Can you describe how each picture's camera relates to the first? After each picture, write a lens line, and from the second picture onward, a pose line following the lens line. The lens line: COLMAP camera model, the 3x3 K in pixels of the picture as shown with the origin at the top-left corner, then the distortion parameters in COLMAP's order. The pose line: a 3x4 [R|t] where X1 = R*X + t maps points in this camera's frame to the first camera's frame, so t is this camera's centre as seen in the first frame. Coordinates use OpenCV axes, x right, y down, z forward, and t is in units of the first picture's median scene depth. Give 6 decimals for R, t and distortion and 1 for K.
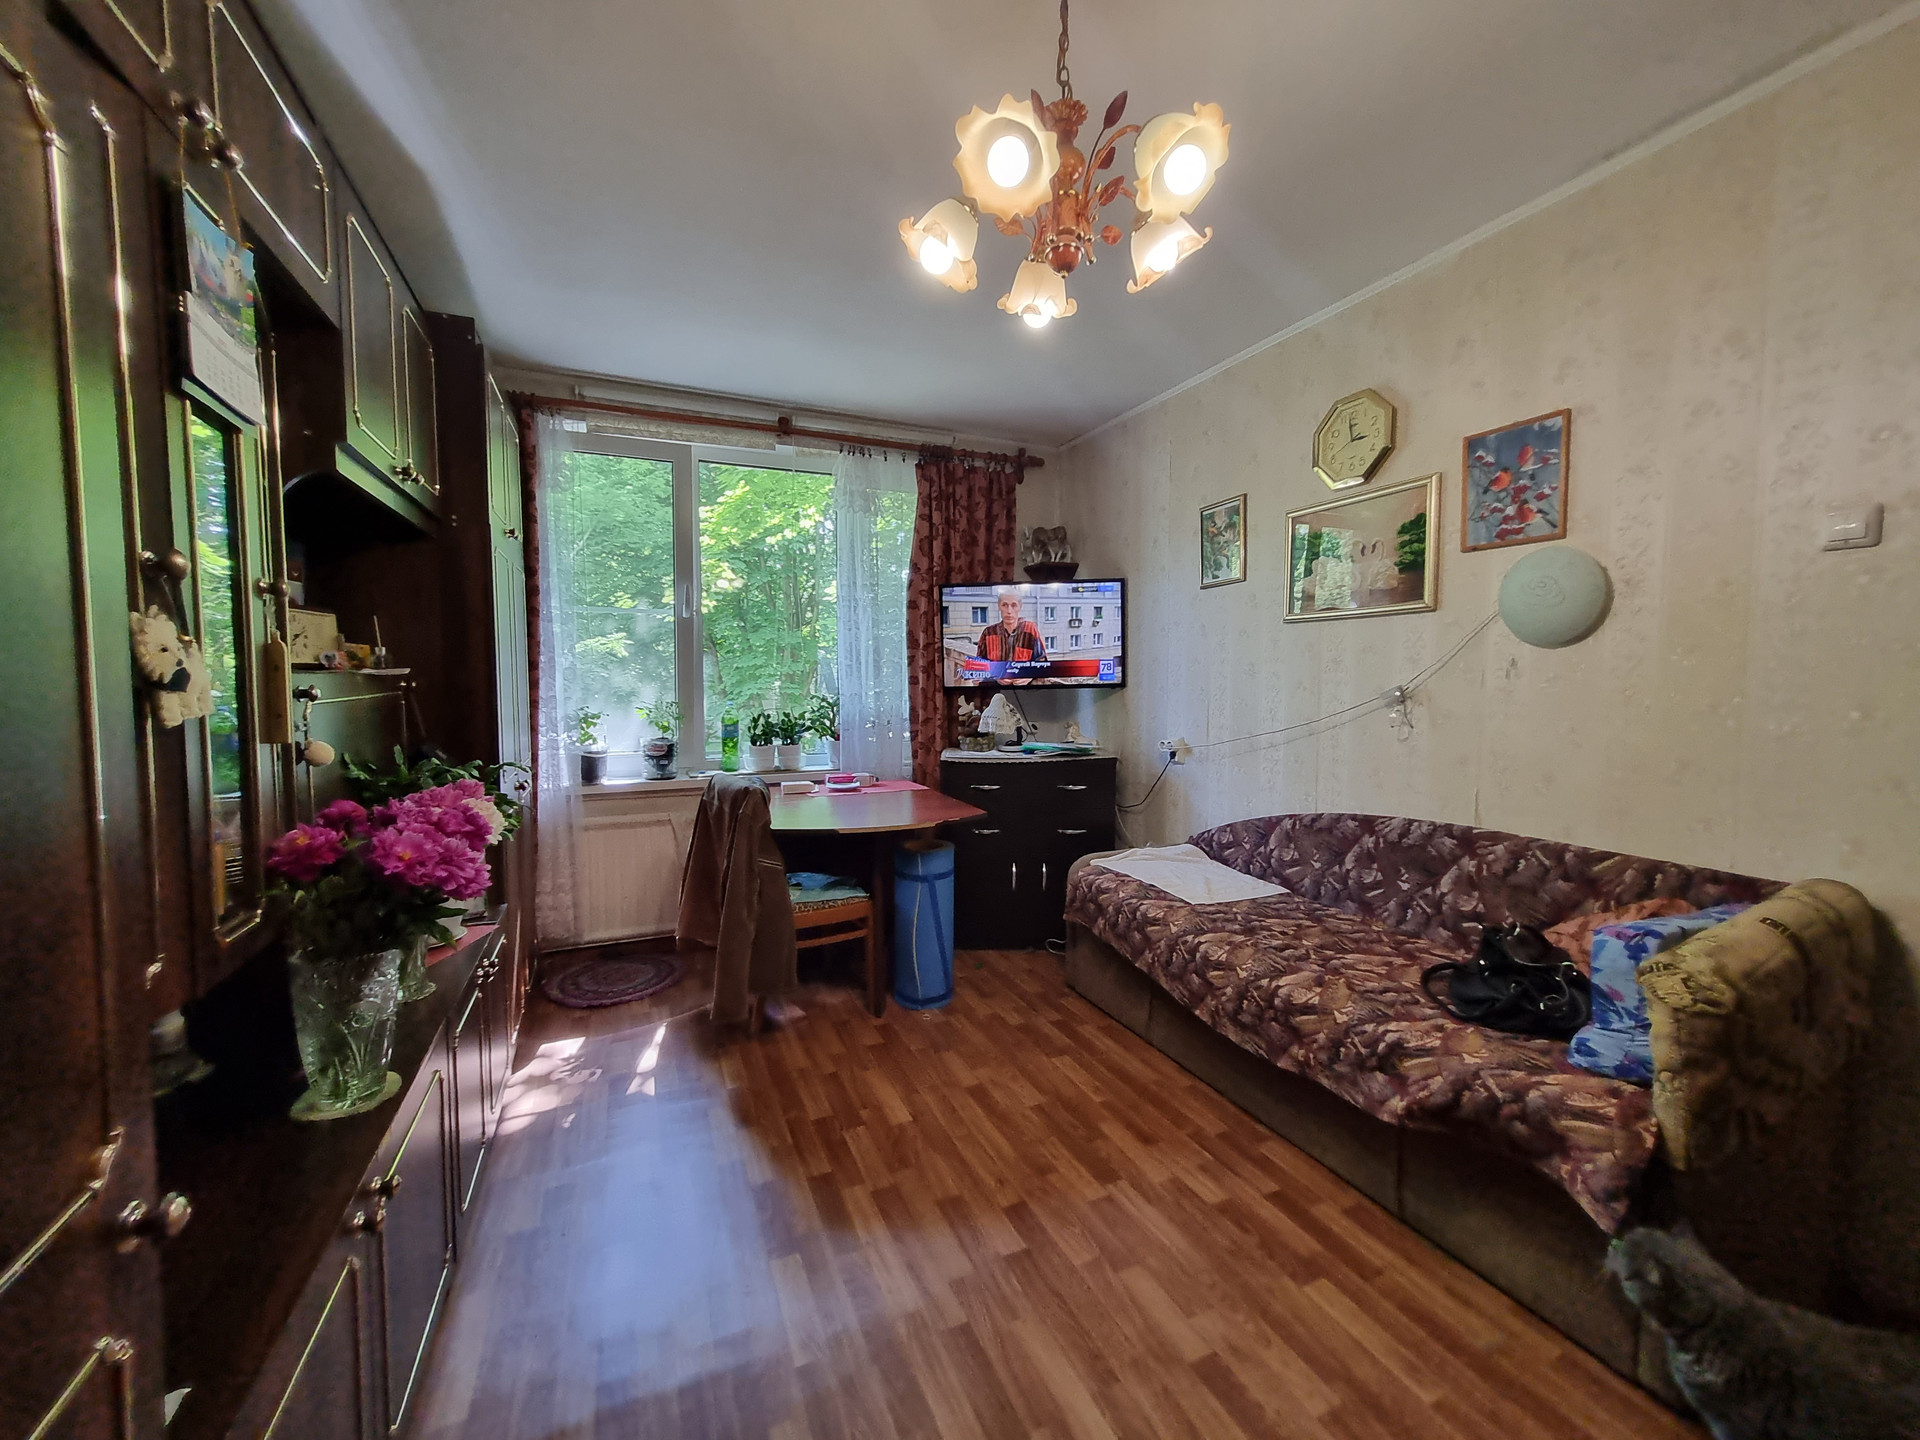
lens RADIAL K [[758.5, 0, 949.3], [0, 758.5, 717.7], [0, 0, 1]] dist [0.003760, -0.001590]
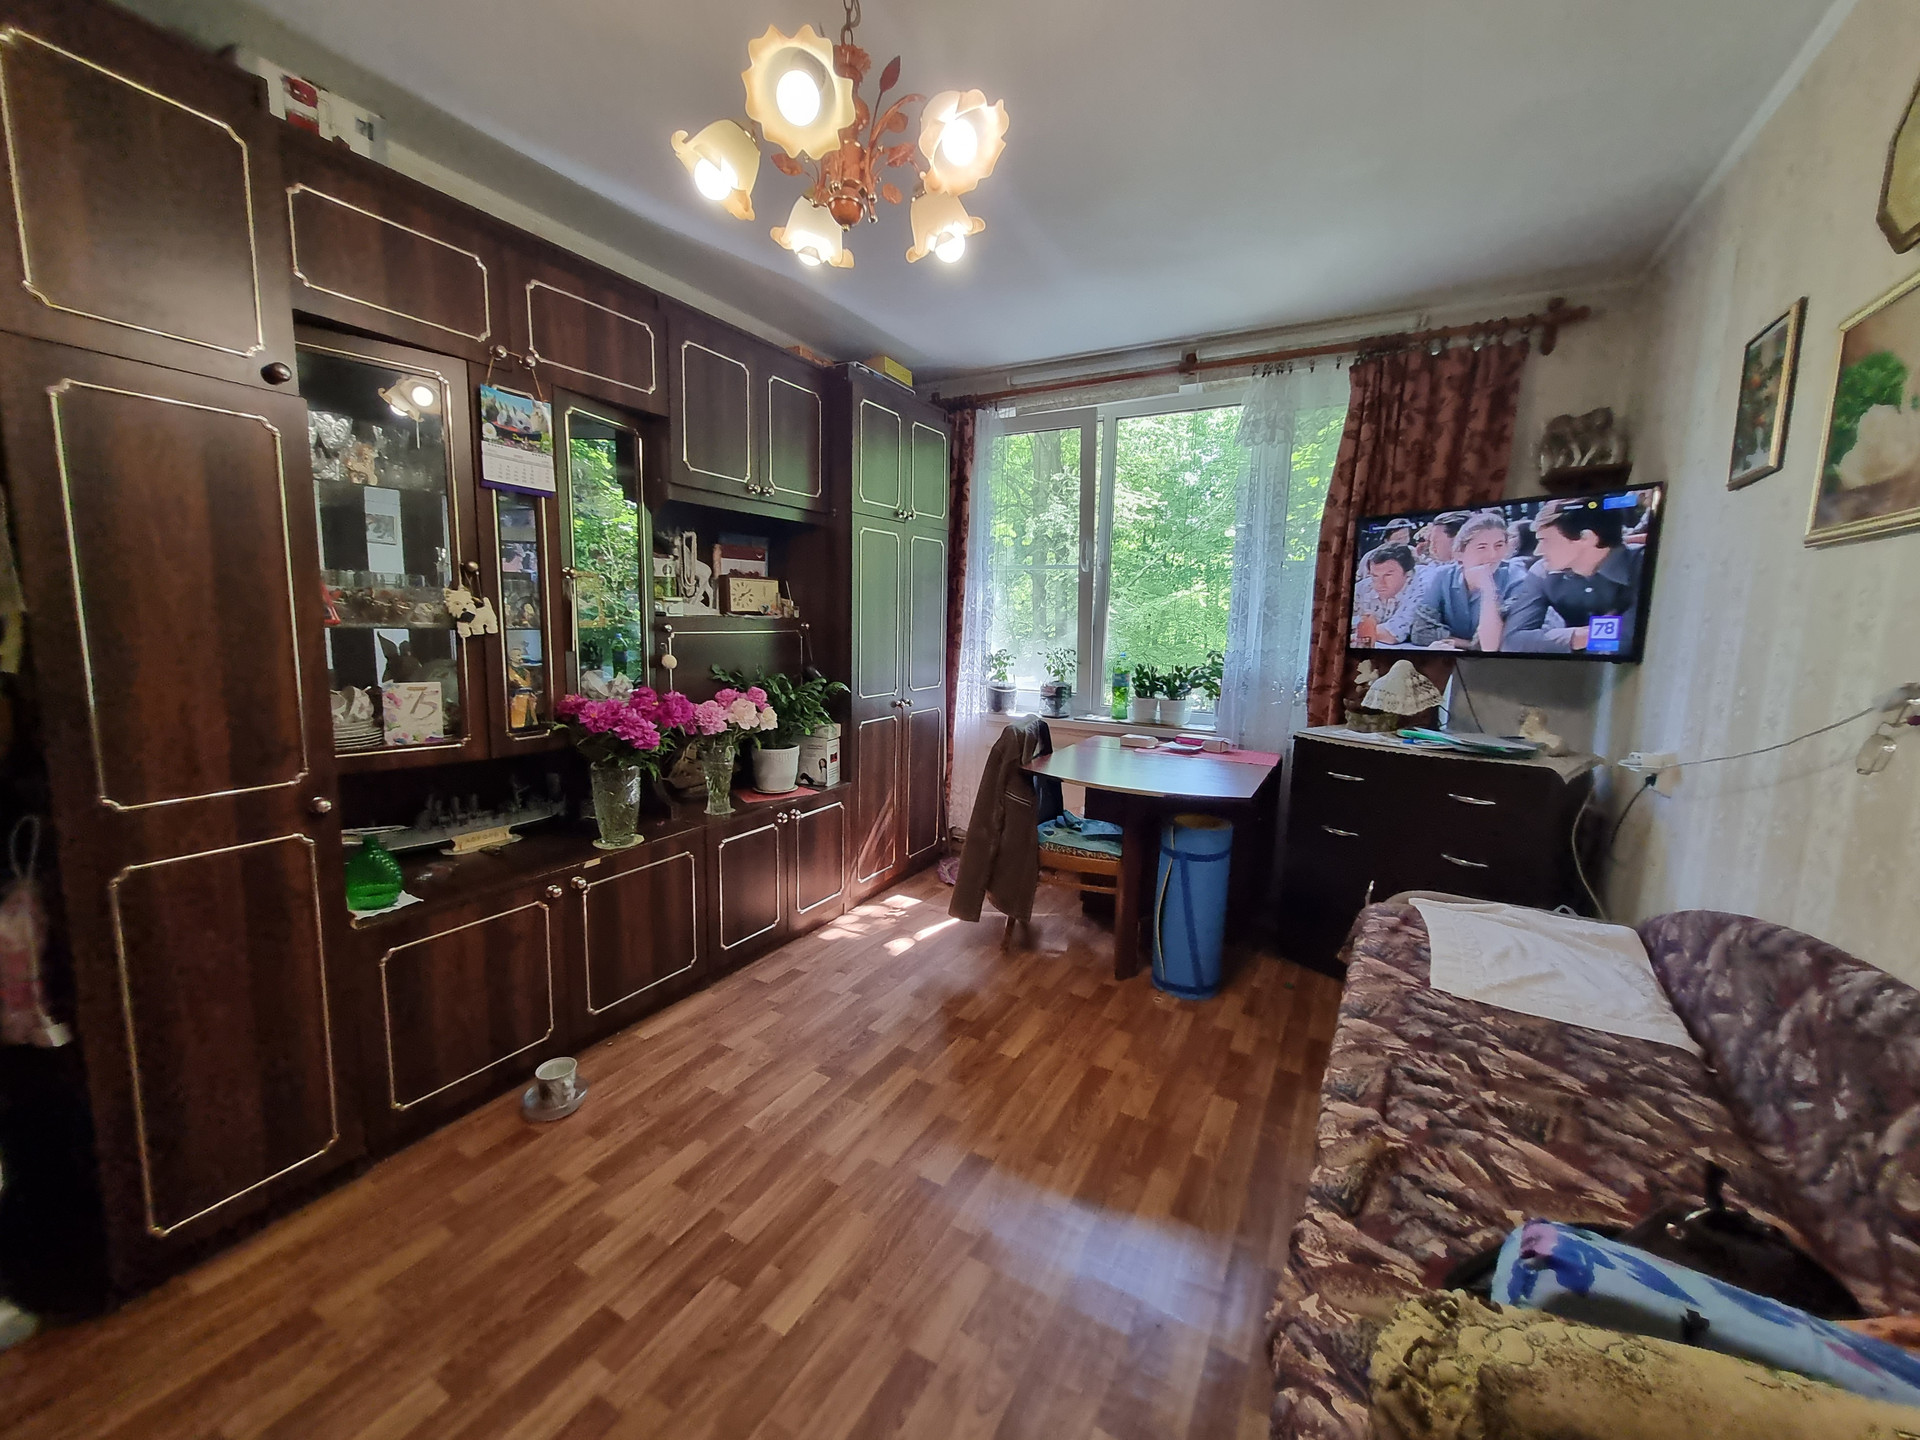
lens RADIAL K [[758.5, 0, 934.2], [0, 758.5, 714.2], [0, 0, 1]] dist [0.003760, -0.001590]
pose [[0.593151, 0.118146, -0.796375, 0.580352], [-0.069256, 0.992995, 0.095732, -0.026523], [0.802107, -0.001630, 0.597179, 0.258849]]
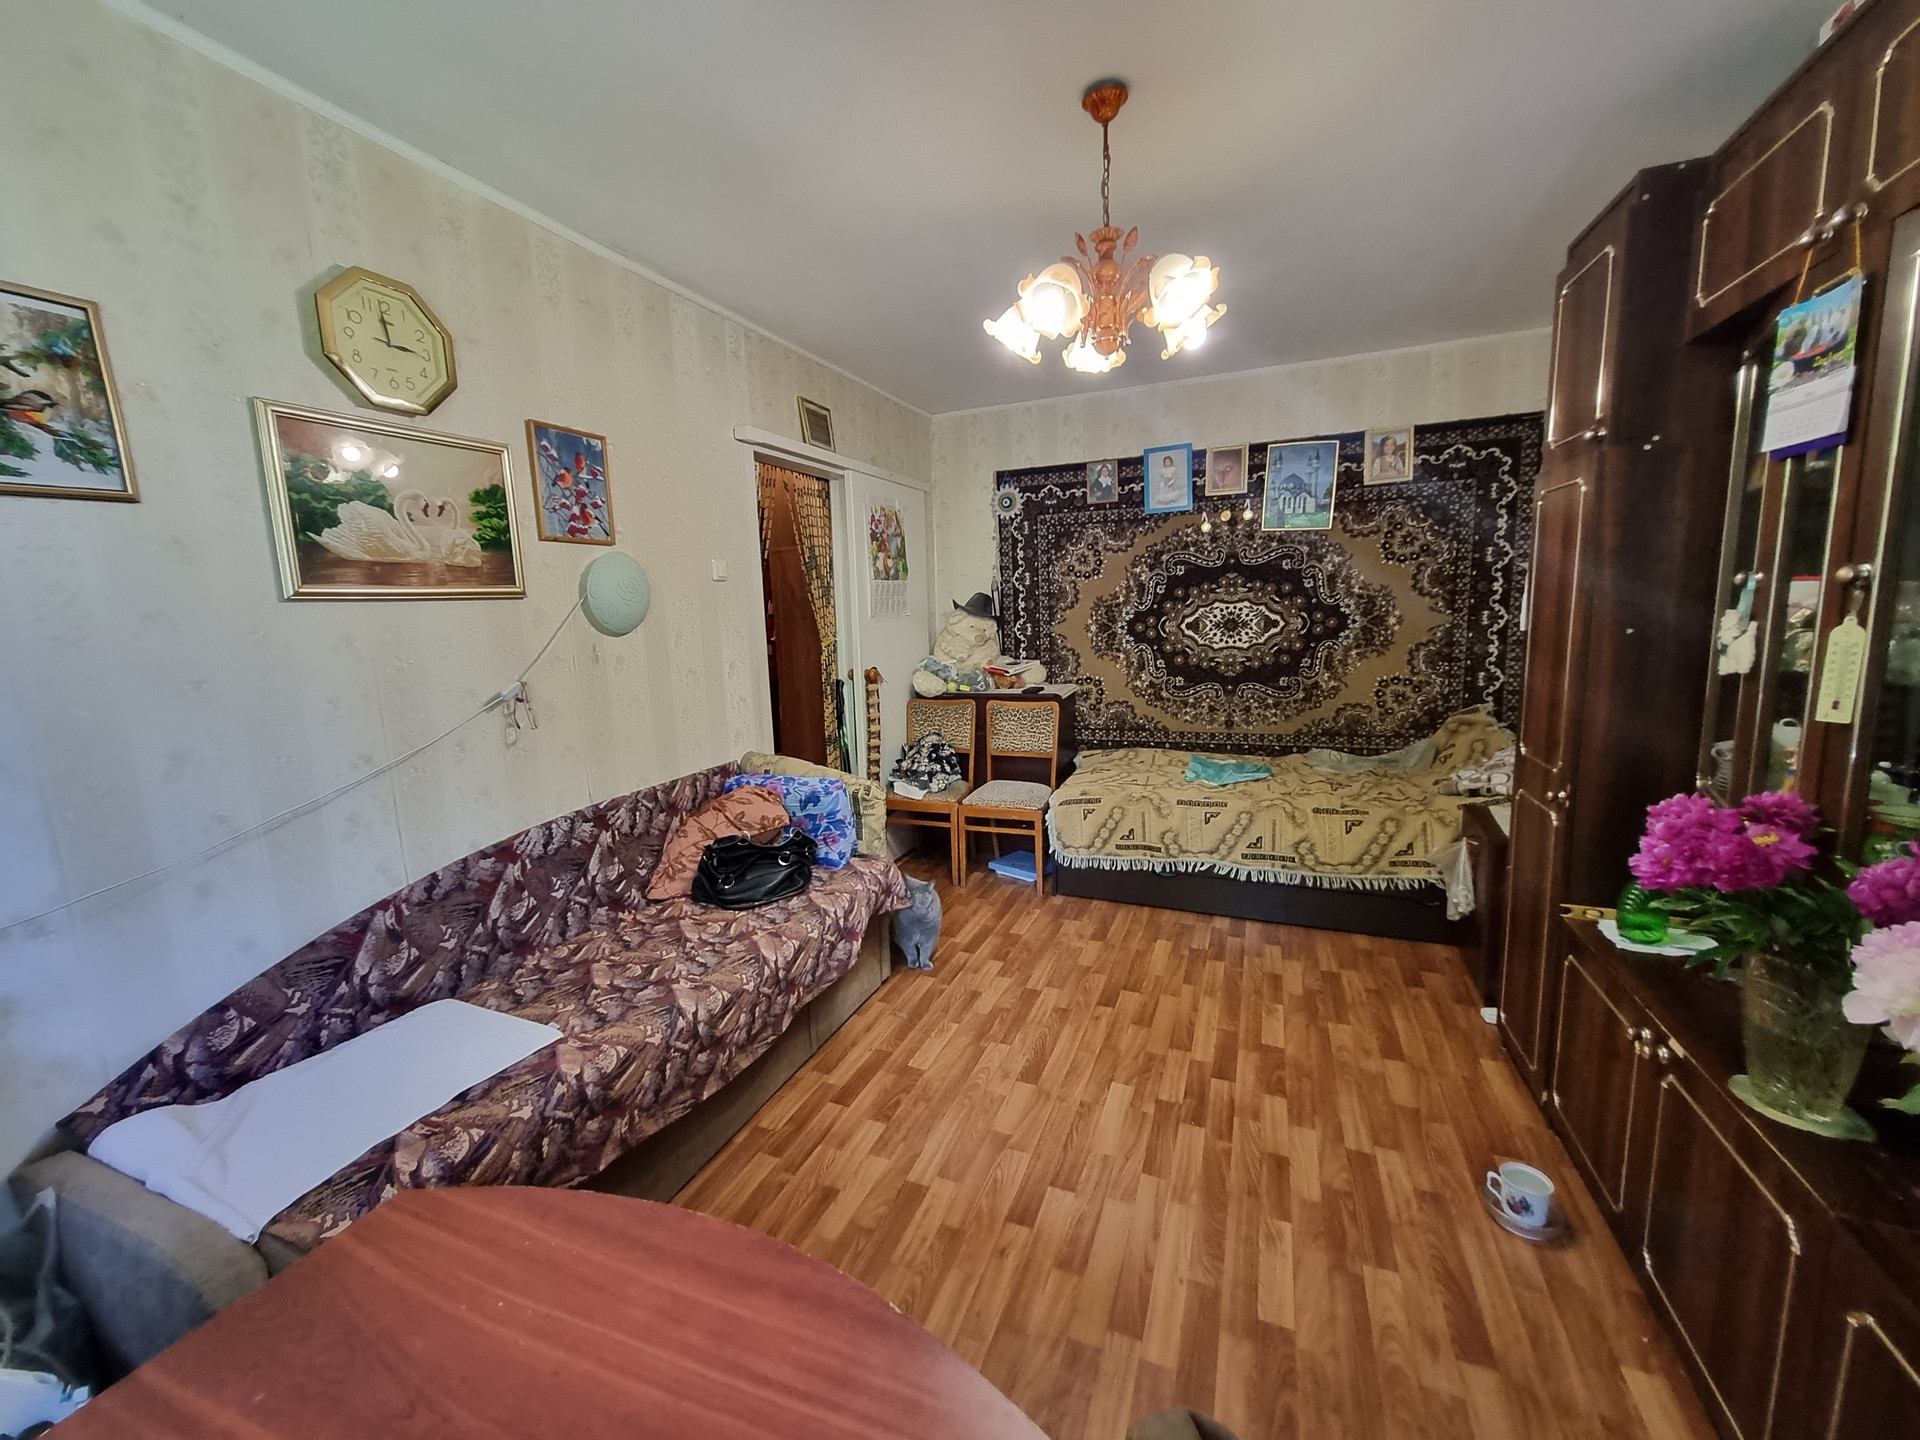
lens RADIAL K [[758.5, 0, 942.6], [0, 758.5, 714.4], [0, 0, 1]] dist [0.003760, -0.001590]
pose [[-0.693148, -0.078037, 0.716559, -0.357563], [0.075653, 0.980755, 0.179990, -0.119868], [-0.716815, 0.178969, -0.673904, 1.186703]]
